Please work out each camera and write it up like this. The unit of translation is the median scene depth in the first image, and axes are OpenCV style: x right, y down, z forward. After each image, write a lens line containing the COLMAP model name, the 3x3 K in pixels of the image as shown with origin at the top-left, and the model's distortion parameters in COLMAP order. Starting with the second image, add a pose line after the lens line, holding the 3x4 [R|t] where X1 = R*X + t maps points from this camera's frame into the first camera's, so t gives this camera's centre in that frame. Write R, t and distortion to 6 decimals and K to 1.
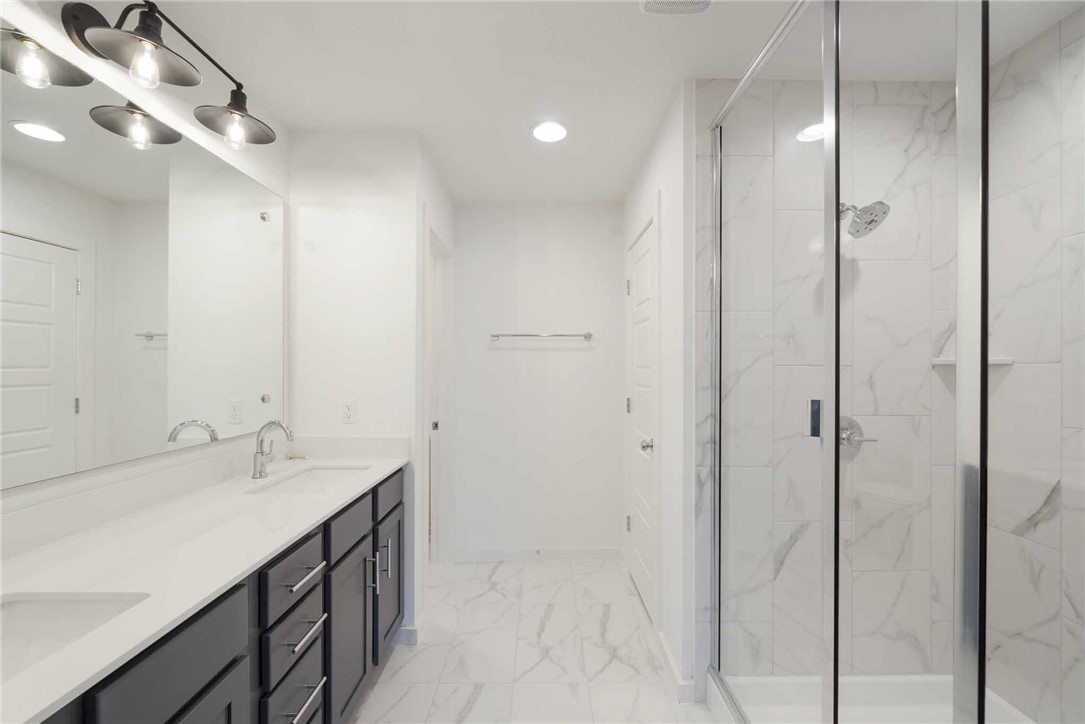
lens RADIAL K [[423.9, 0, 542.2], [0, 423.9, 369.8], [0, 0, 1]] dist [-0.002838, -0.000218]
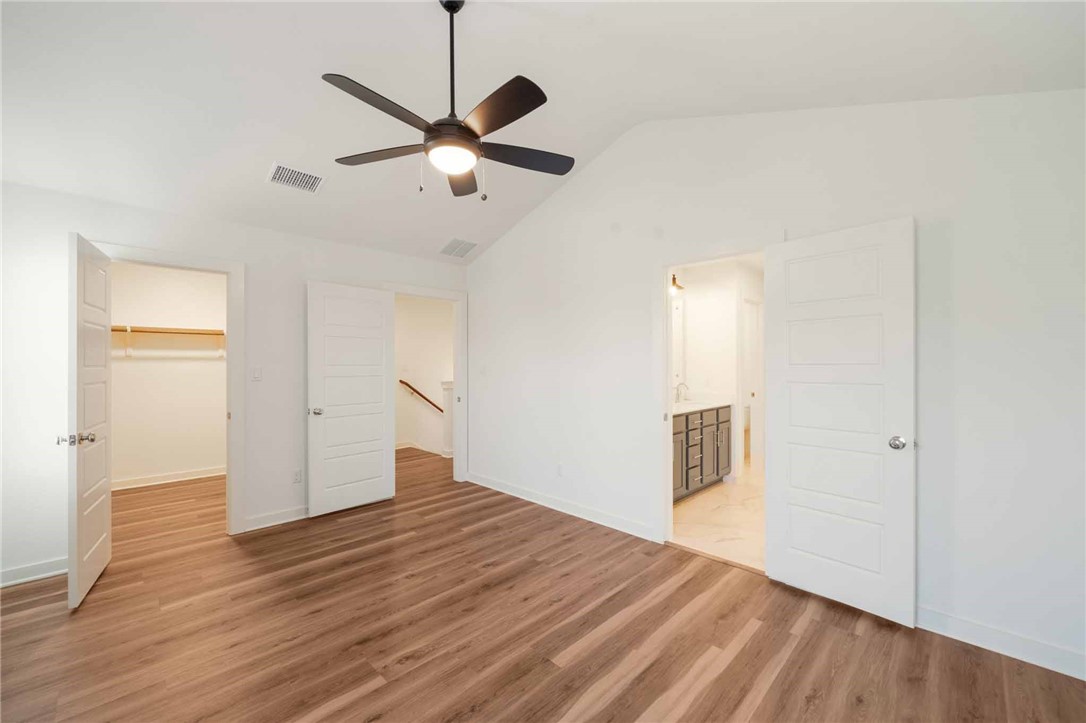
lens RADIAL K [[437.0, 0, 542.1], [0, 437.0, 351.1], [0, 0, 1]] dist [-0.000445, 0.000089]
pose [[0.706573, -0.016966, -0.707437, 0.752985], [-0.003093, 0.999629, -0.027062, -0.007449], [0.707634, 0.021309, 0.706258, -1.680033]]
